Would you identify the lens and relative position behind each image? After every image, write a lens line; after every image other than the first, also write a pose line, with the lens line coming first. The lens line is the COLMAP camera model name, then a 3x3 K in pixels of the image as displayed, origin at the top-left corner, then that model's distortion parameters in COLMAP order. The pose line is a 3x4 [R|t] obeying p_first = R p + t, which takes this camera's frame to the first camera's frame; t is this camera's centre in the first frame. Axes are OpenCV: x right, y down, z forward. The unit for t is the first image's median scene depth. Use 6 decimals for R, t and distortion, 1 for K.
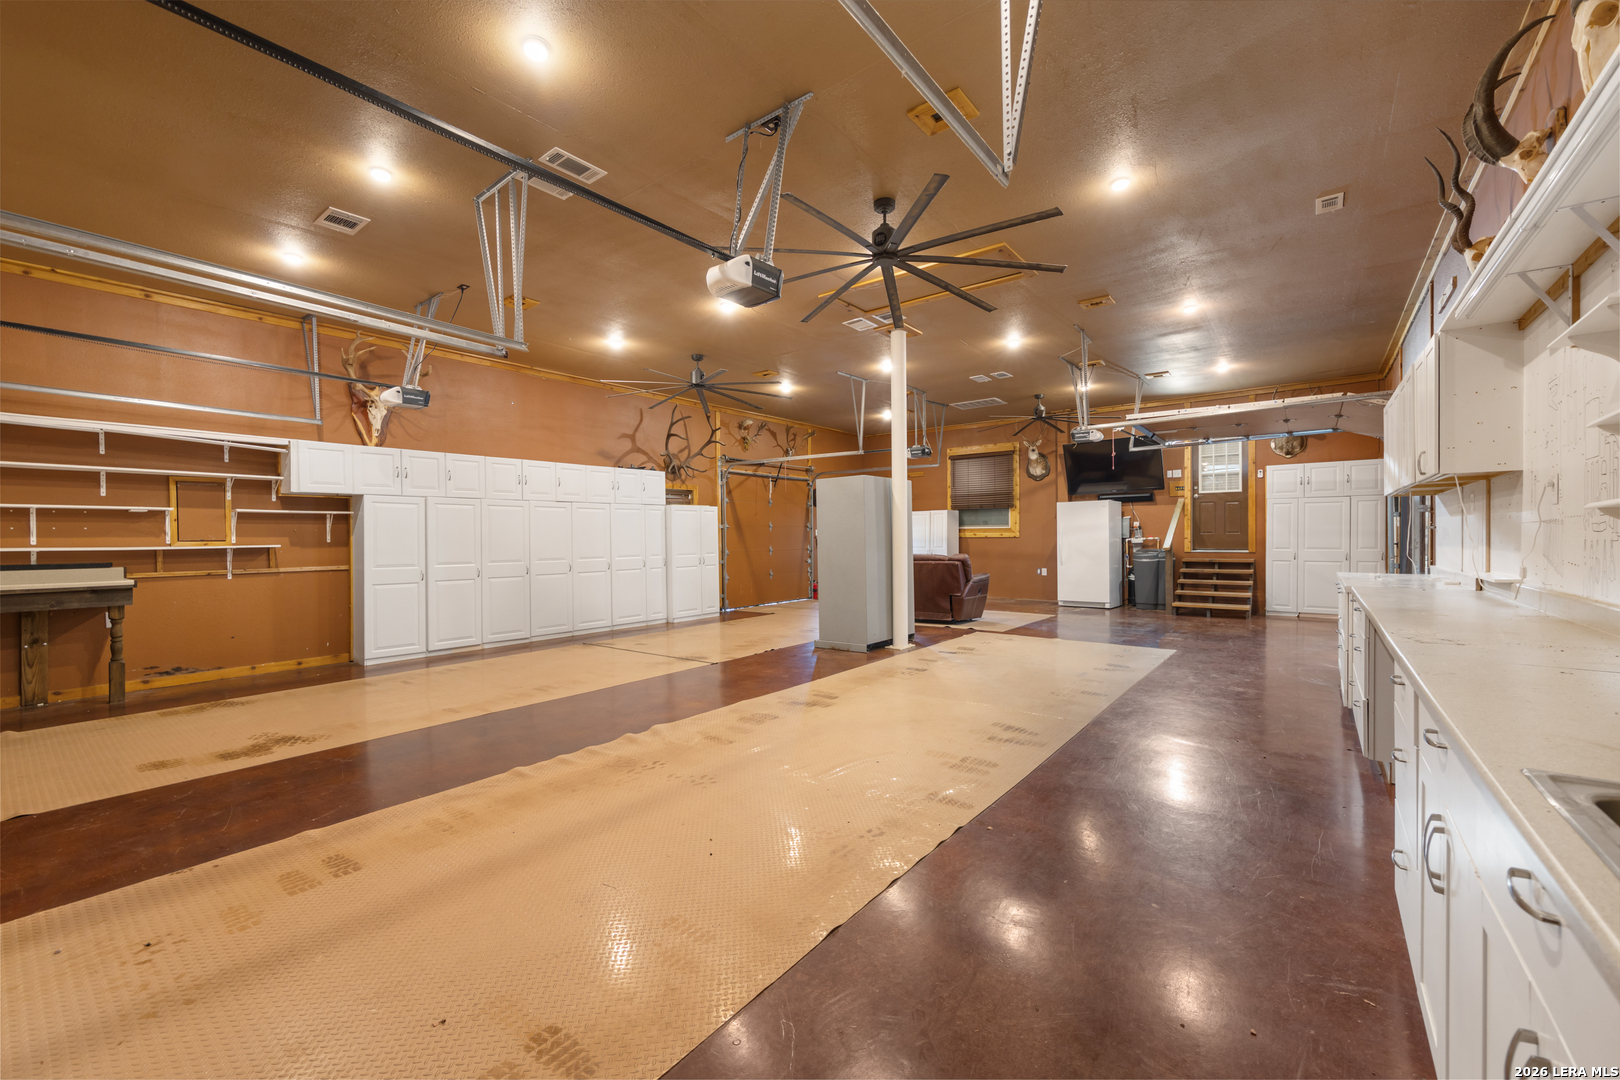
lens RADIAL K [[672.9, 0, 804.6], [0, 672.9, 539.1], [0, 0, 1]] dist [-0.000312, 0.000030]
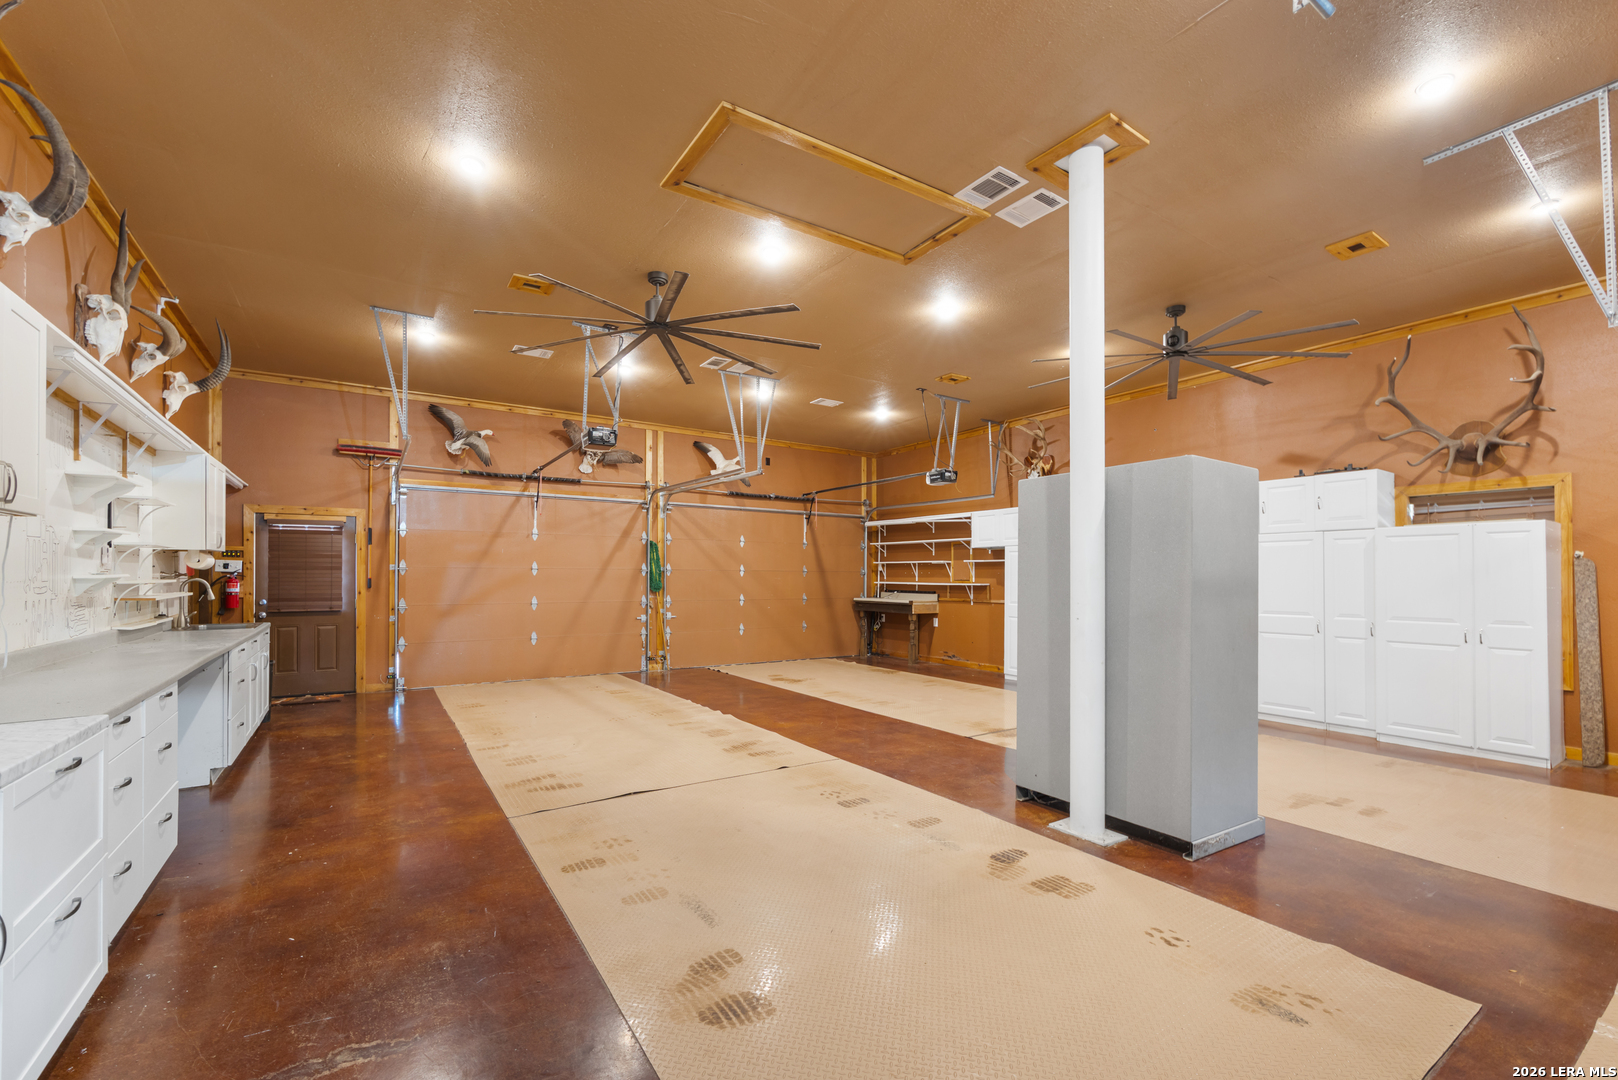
lens RADIAL K [[672.0, 0, 783.1], [0, 672.0, 570.0], [0, 0, 1]] dist [-0.000312, 0.000030]
pose [[-0.350060, 0.002043, -0.936725, 0.845749], [-0.002012, 0.999994, 0.002933, -0.028846], [0.936725, 0.002912, -0.350053, 1.257625]]
